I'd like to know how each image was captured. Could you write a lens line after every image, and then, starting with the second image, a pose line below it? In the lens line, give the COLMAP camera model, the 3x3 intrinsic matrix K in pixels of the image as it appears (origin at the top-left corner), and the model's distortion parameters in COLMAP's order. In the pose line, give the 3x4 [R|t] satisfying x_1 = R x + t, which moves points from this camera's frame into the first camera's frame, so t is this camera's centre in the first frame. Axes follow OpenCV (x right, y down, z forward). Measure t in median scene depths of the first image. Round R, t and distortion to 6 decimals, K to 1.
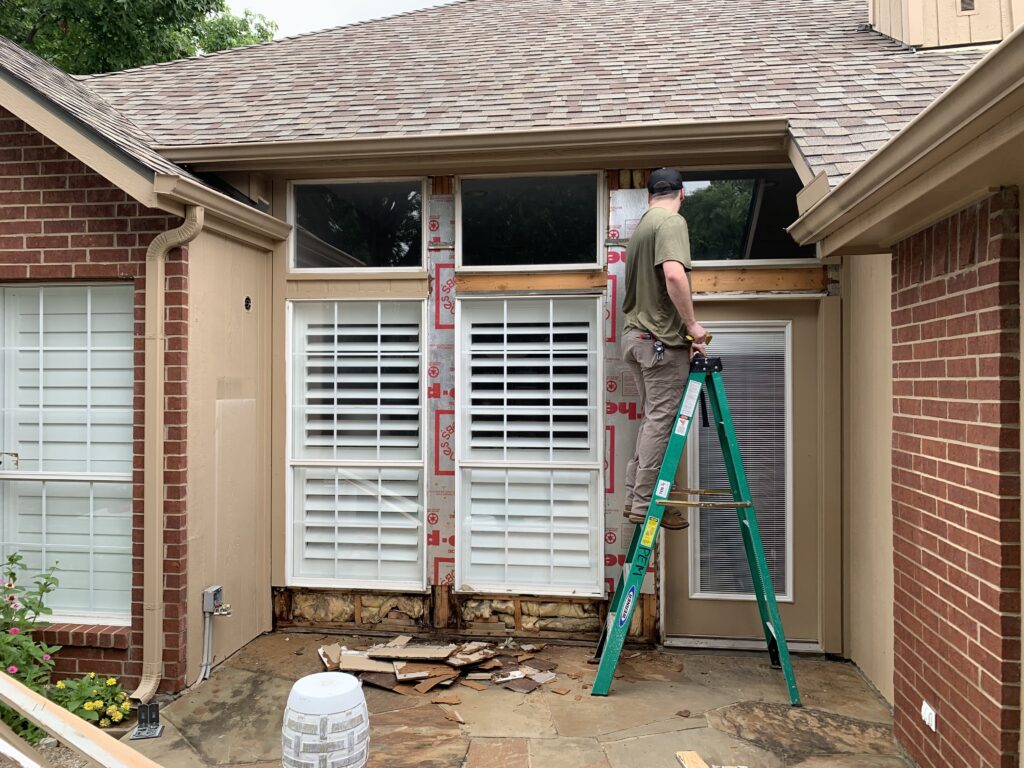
lens RADIAL K [[782.8, 0, 508.4], [0, 782.8, 382.9], [0, 0, 1]] dist [0.023147, -0.015300]
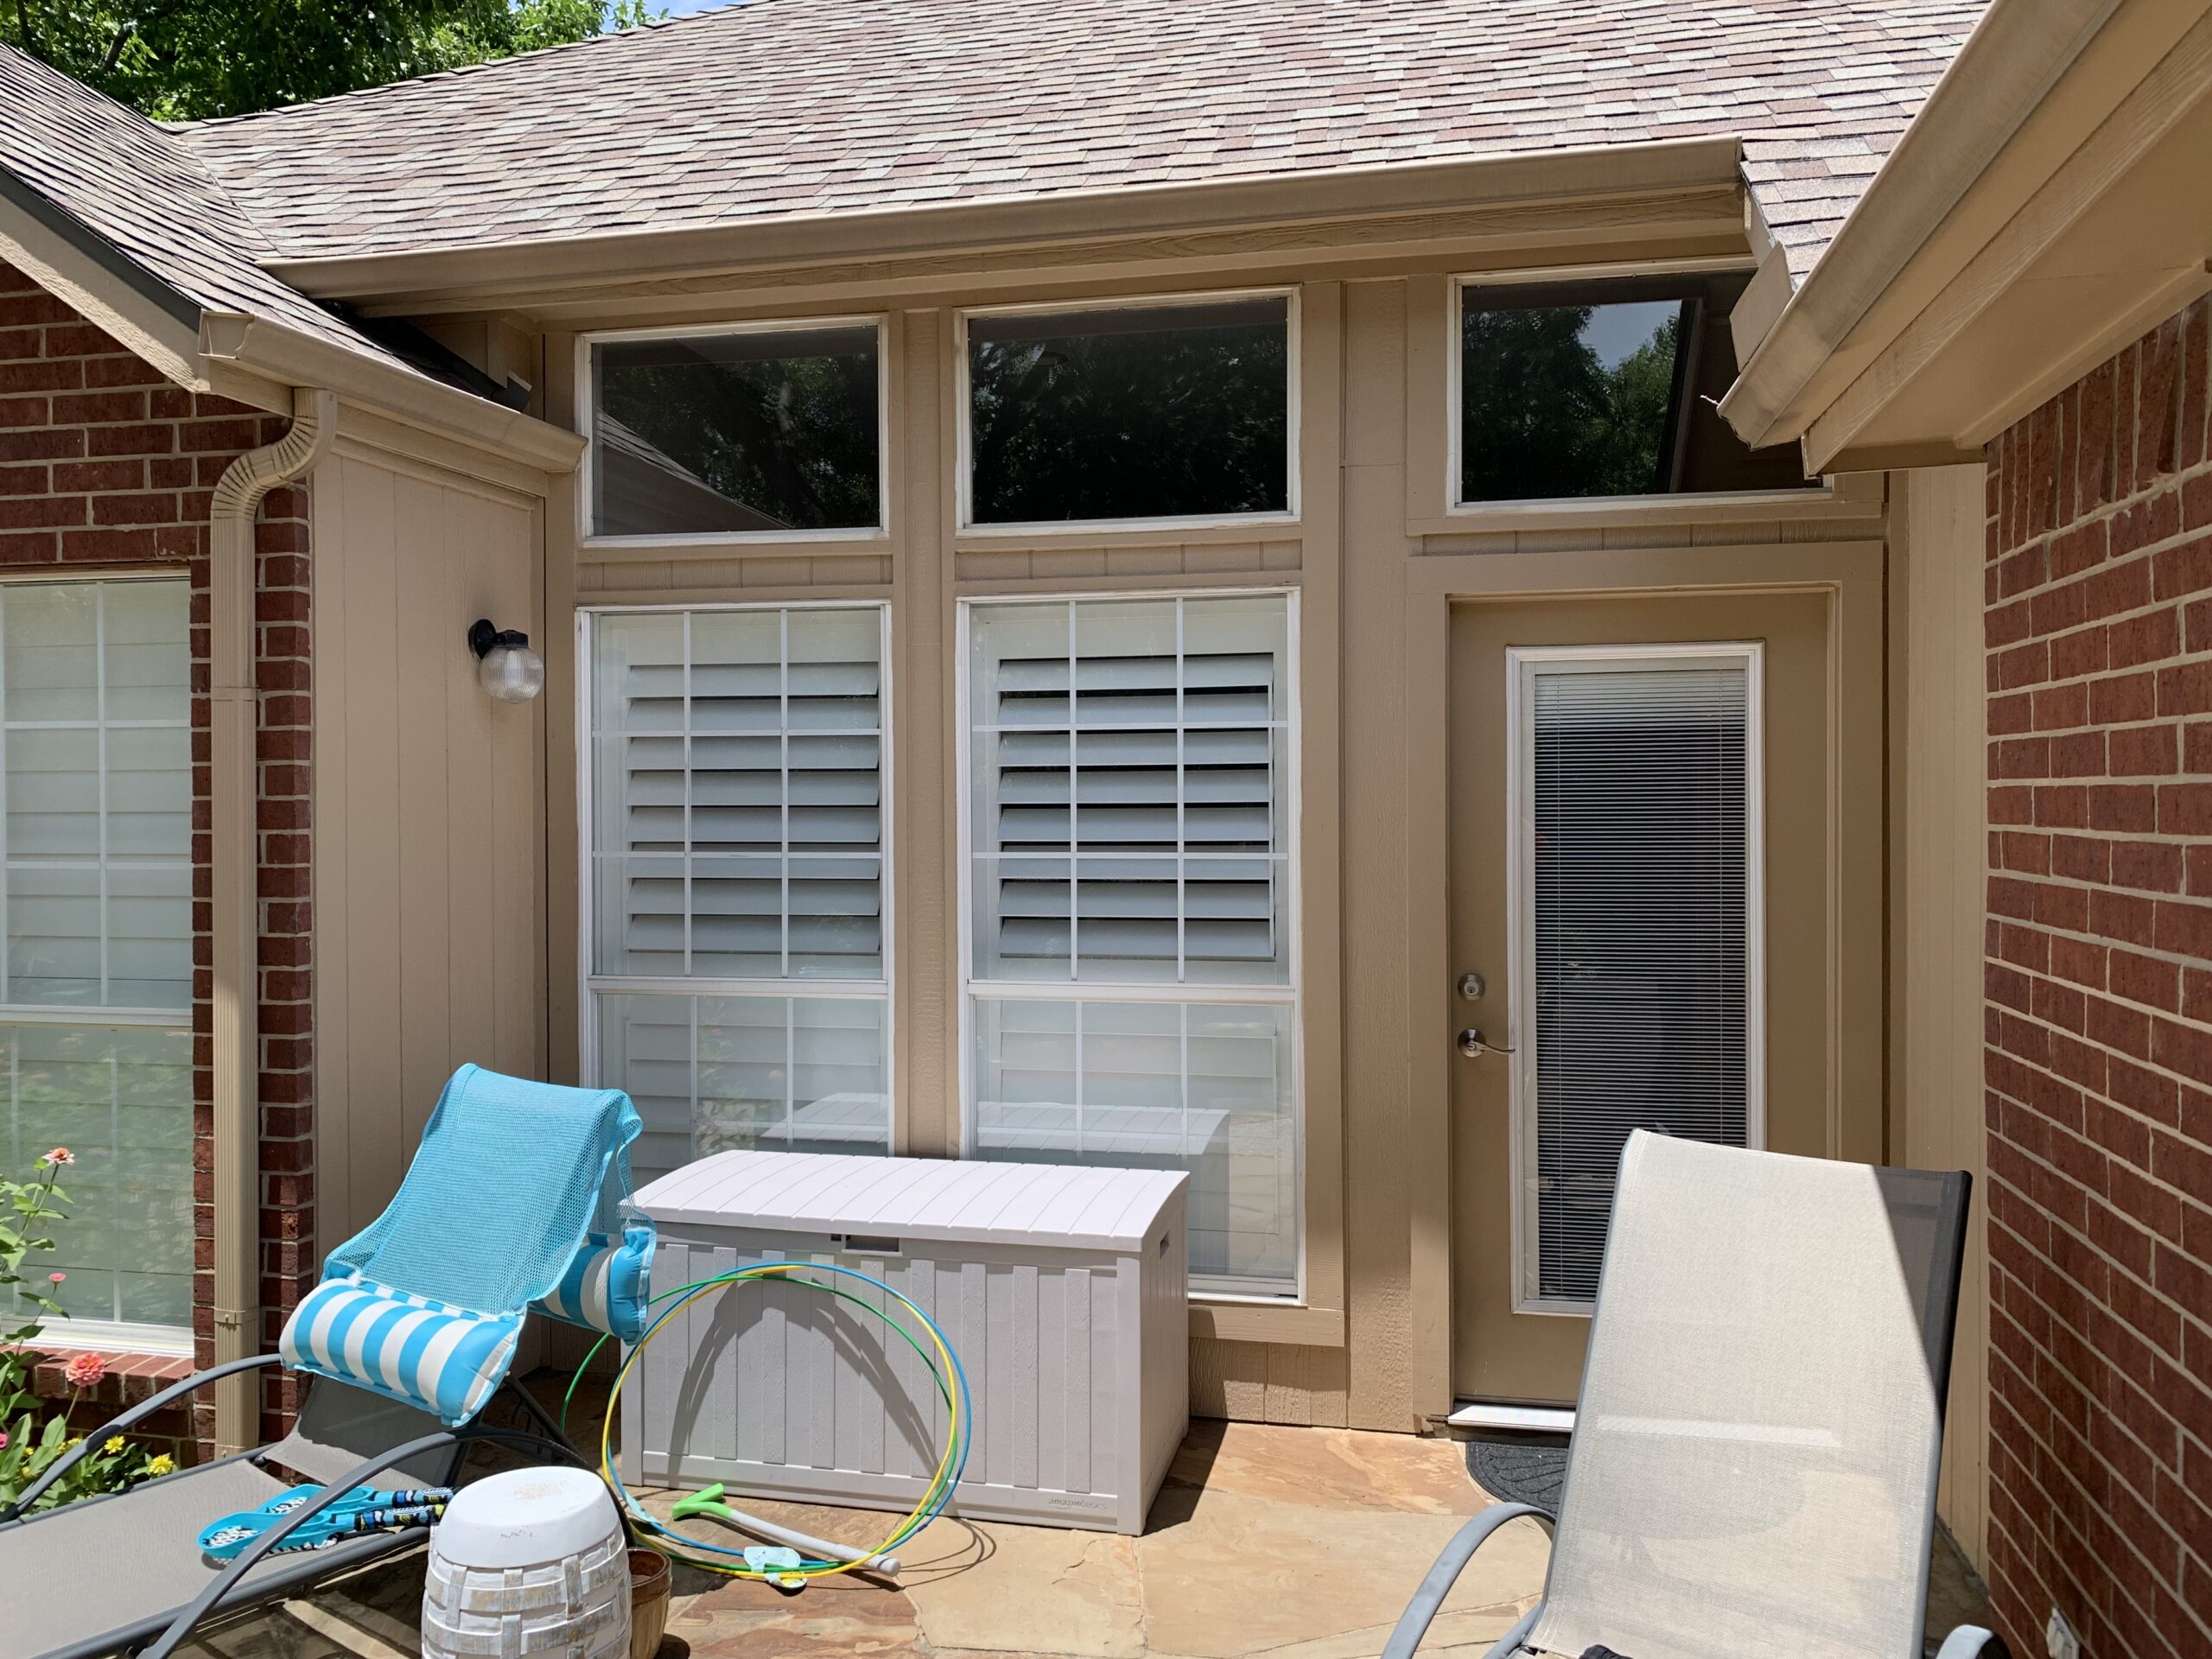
lens RADIAL K [[1690.9, 0, 1106.8], [0, 1690.9, 826.8], [0, 0, 1]] dist [0.023147, -0.015300]
pose [[0.996911, -0.003572, -0.078455, 0.095182], [0.004813, 0.999866, 0.015632, 0.001263], [0.078389, -0.015961, 0.996795, 0.096312]]
